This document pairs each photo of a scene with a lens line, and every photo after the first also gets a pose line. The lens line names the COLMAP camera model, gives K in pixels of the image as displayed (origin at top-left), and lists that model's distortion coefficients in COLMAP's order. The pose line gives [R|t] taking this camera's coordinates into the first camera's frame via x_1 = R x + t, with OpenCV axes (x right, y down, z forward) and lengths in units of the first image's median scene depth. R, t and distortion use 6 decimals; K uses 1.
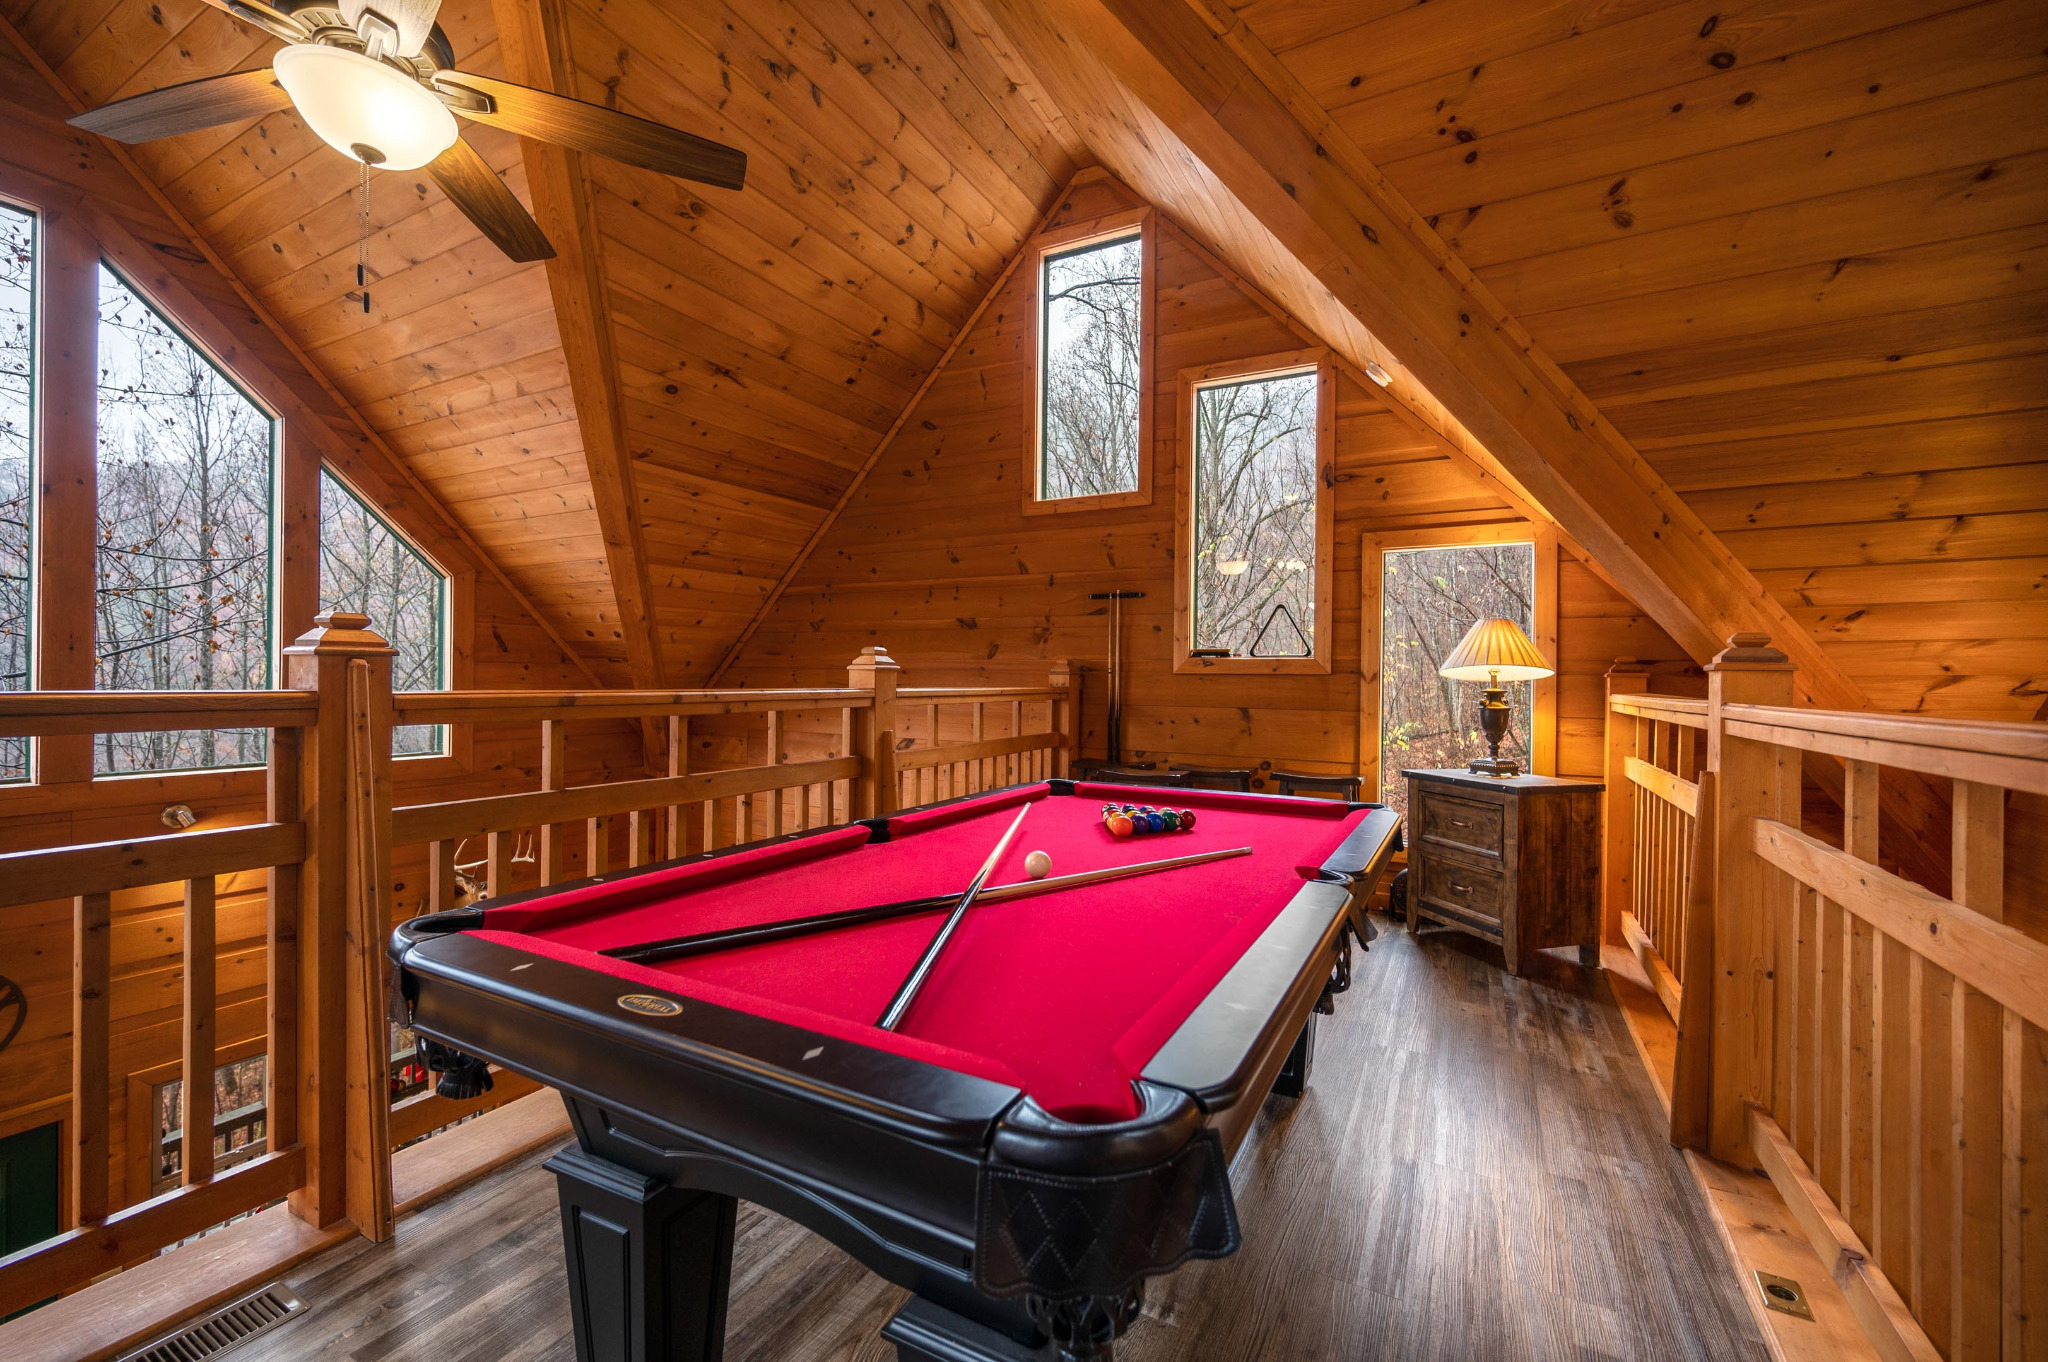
lens RADIAL K [[829.8, 0, 1028.8], [0, 829.8, 684.5], [0, 0, 1]] dist [-0.004123, 0.000253]
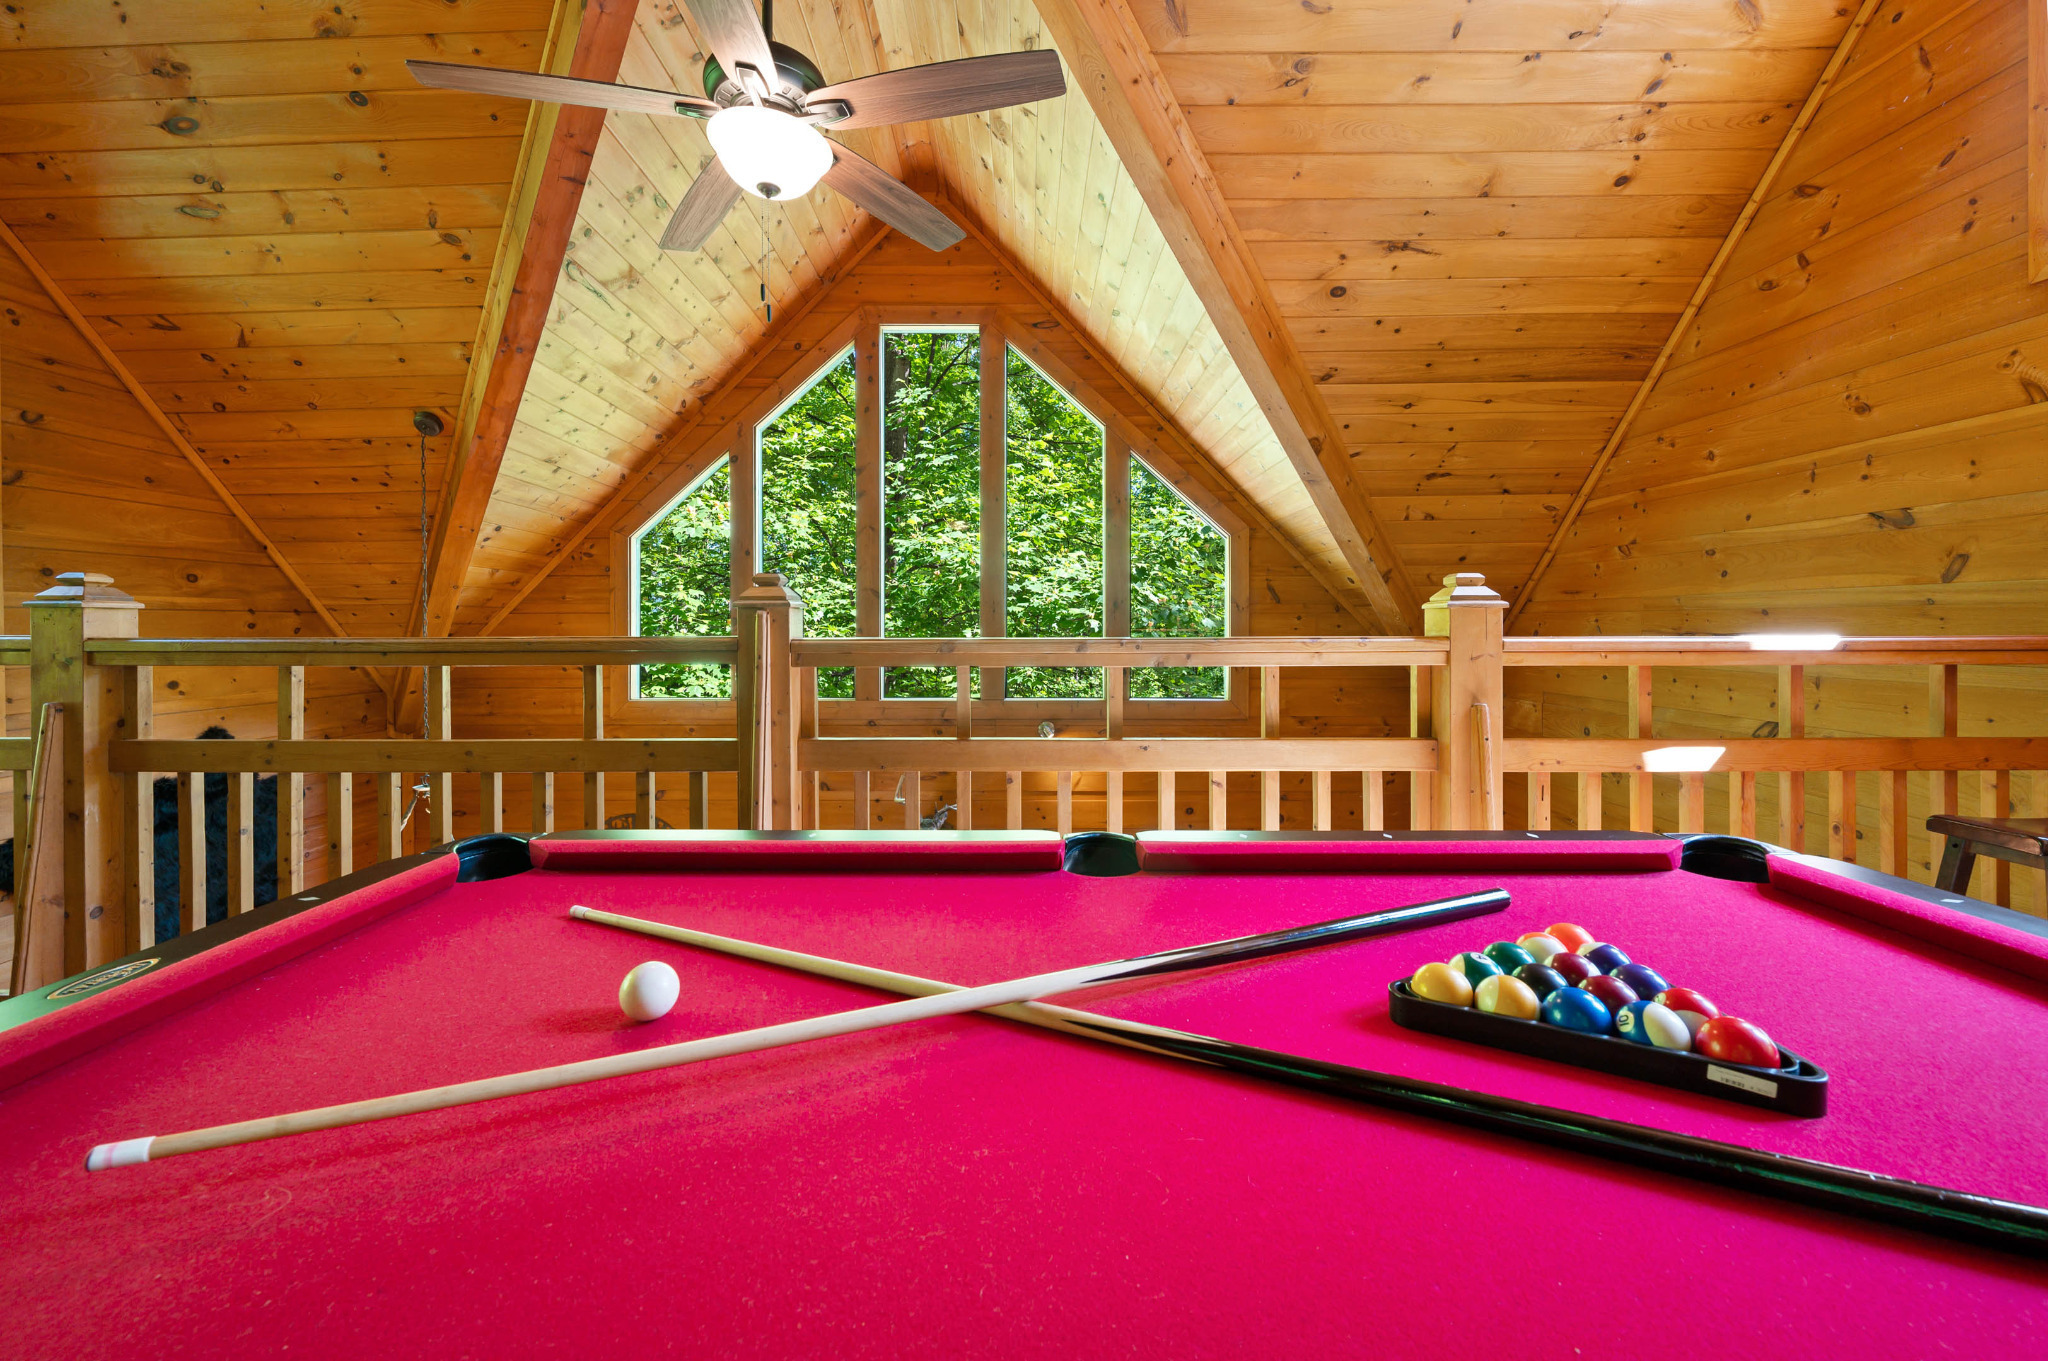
lens RADIAL K [[829.8, 0, 1008.2], [0, 829.8, 635.8], [0, 0, 1]] dist [-0.004123, 0.000253]
pose [[0.463539, -0.003117, -0.886071, 0.137093], [0.004774, 0.999988, -0.001020, 0.000682], [0.886064, -0.003757, 0.463549, 0.233143]]
